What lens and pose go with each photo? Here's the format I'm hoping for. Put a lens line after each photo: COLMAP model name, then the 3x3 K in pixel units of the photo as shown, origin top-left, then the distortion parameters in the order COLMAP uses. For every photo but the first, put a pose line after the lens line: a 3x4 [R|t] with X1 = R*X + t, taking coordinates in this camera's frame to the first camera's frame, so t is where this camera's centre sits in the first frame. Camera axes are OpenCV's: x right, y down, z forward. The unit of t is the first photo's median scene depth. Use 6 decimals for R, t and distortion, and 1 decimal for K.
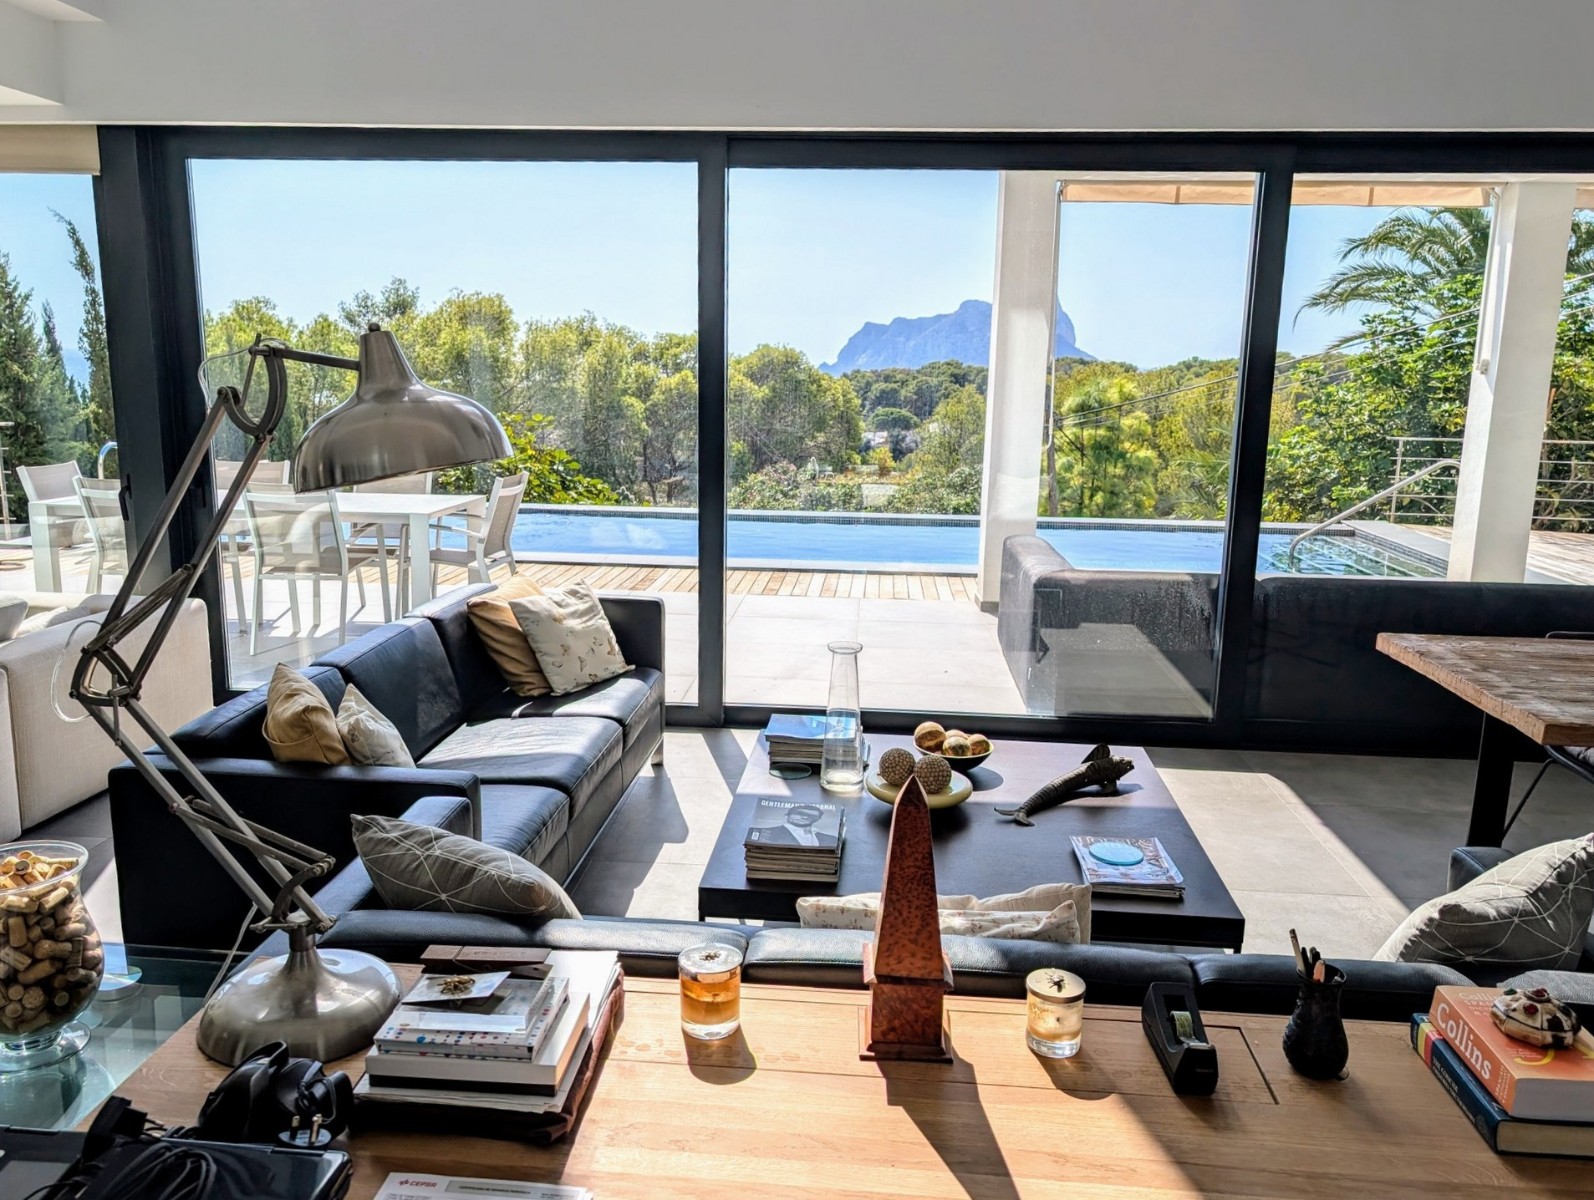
lens RADIAL K [[1212.7, 0, 788.0], [0, 1212.7, 609.4], [0, 0, 1]] dist [0.018627, -0.012442]
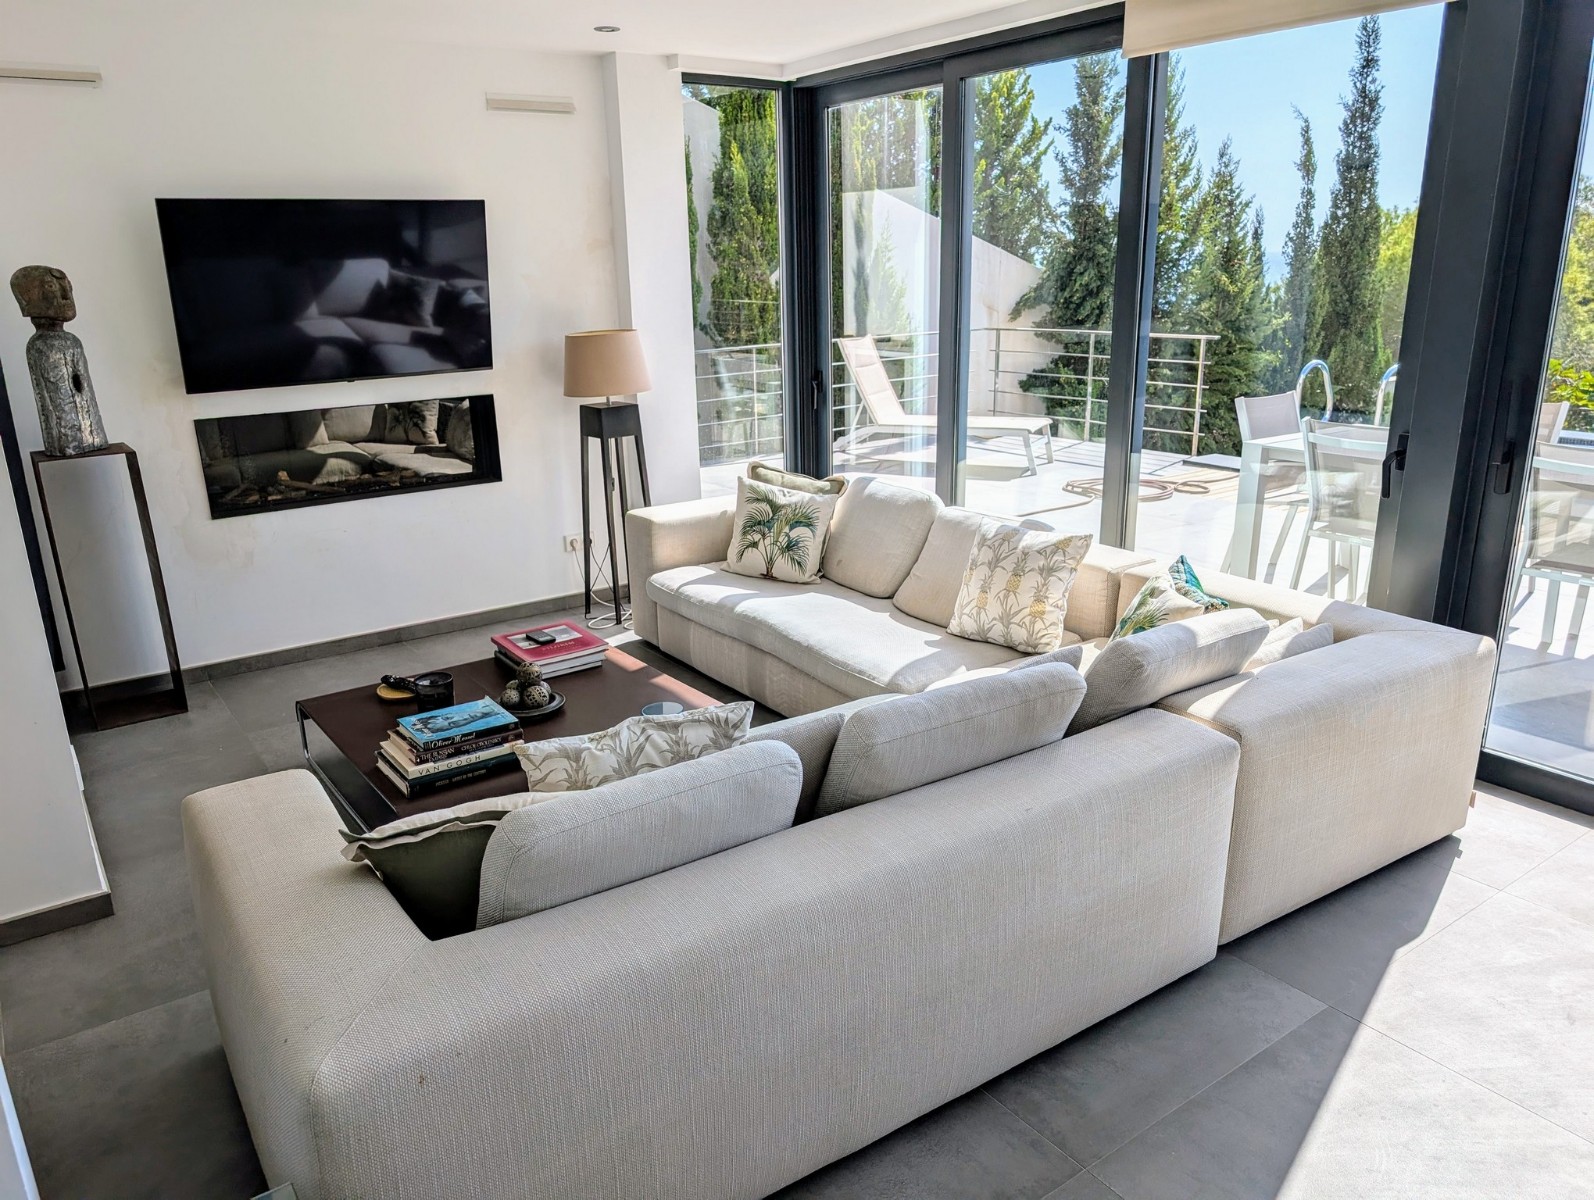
lens RADIAL K [[1149.3, 0, 781.8], [0, 1149.3, 617.1], [0, 0, 1]] dist [0.002141, -0.005387]
pose [[0.629383, 0.197557, -0.751564, -0.079435], [-0.121581, 0.980268, 0.155859, -0.022261], [0.767525, -0.006719, 0.640983, 0.092286]]
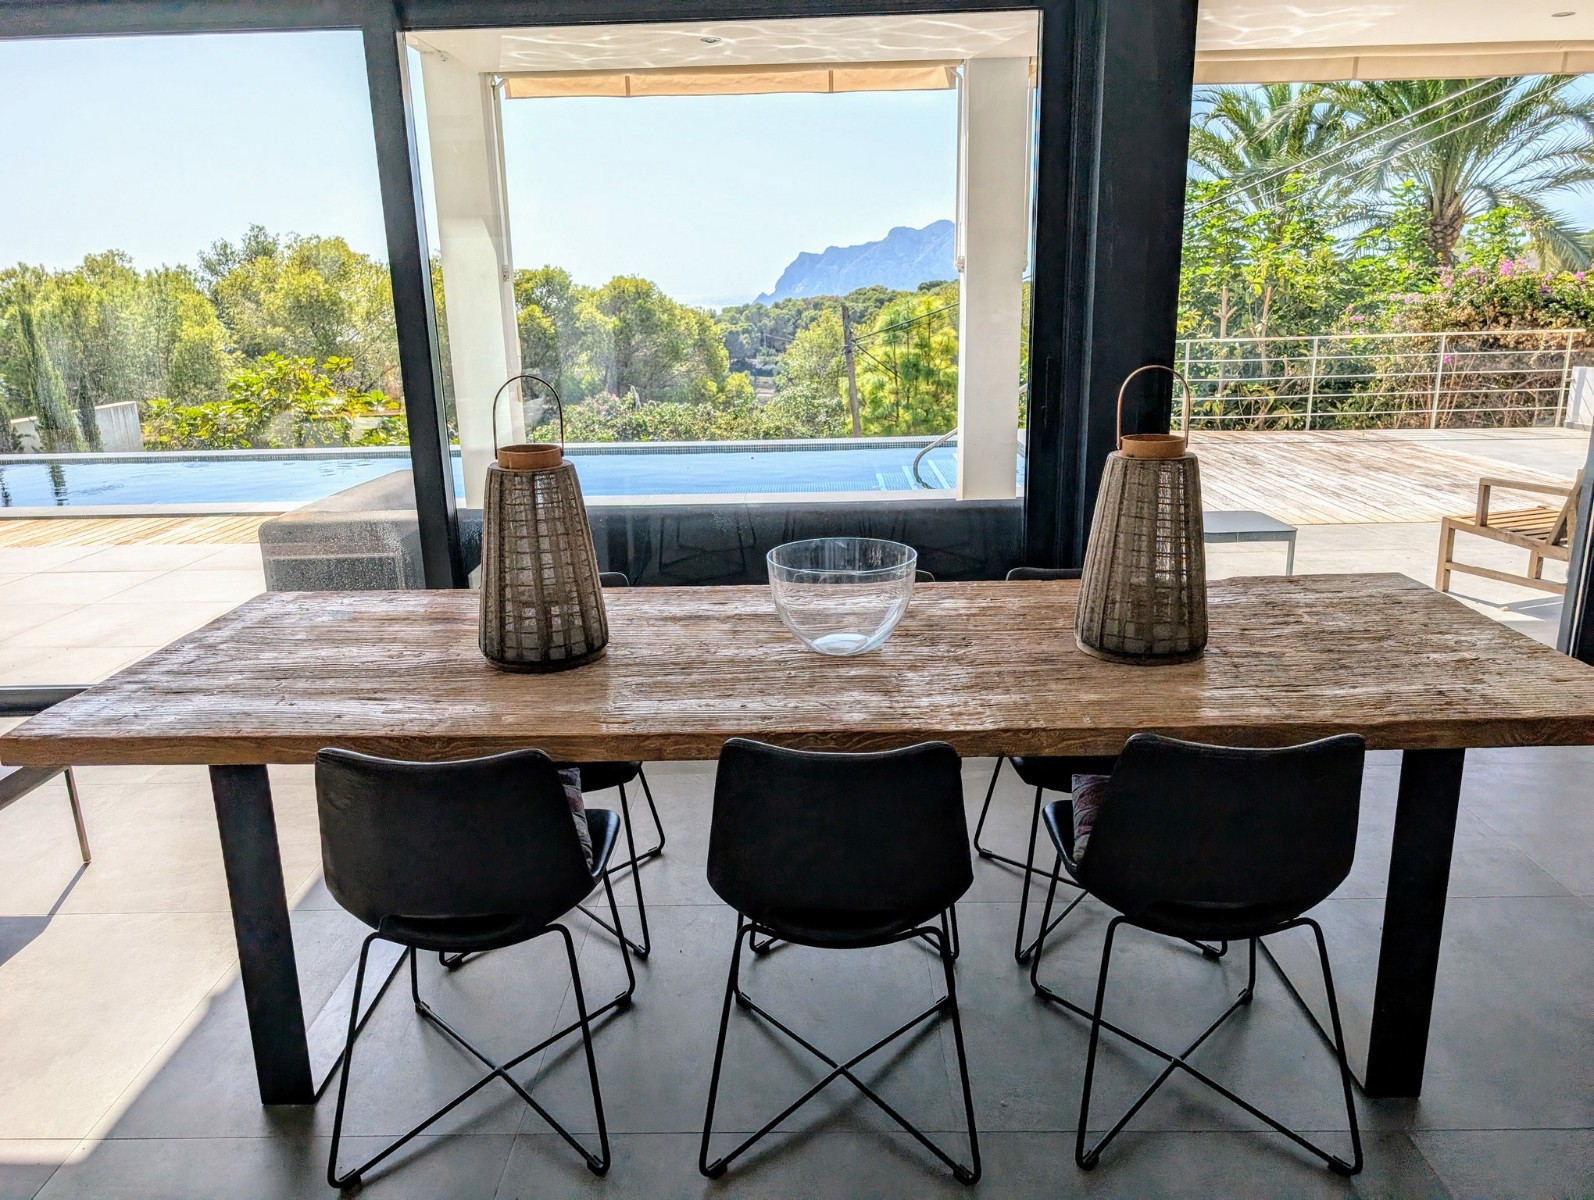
lens RADIAL K [[1149.3, 0, 800.8], [0, 1149.3, 601.7], [0, 0, 1]] dist [0.002141, -0.005387]
pose [[0.997462, -0.054084, 0.046308, 0.191734], [0.051129, 0.996716, 0.062791, -0.000337], [-0.049552, -0.060264, 0.996952, 0.051840]]
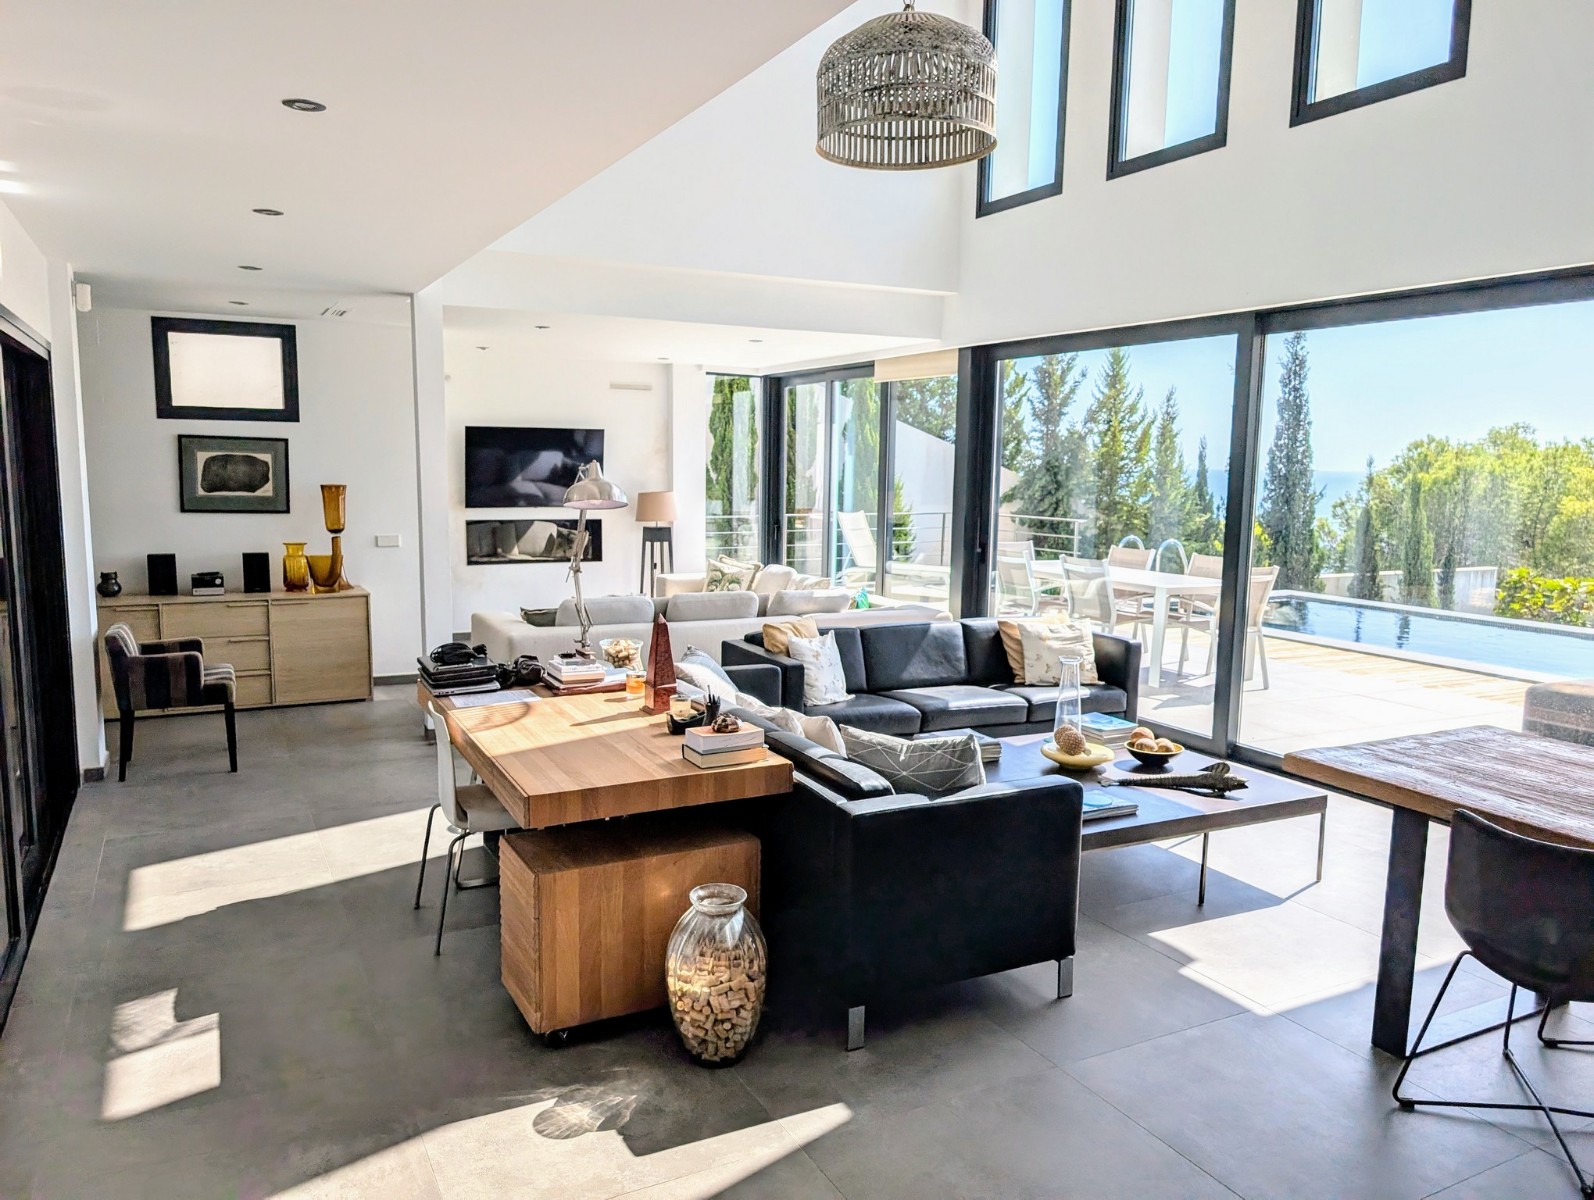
lens RADIAL K [[1149.3, 0, 787.3], [0, 1149.3, 616.1], [0, 0, 1]] dist [0.002141, -0.005387]
pose [[0.518797, 0.102675, -0.848709, 0.241612], [-0.176331, 0.984266, 0.011287, 0.005824], [0.836515, 0.143798, 0.528739, -0.016388]]
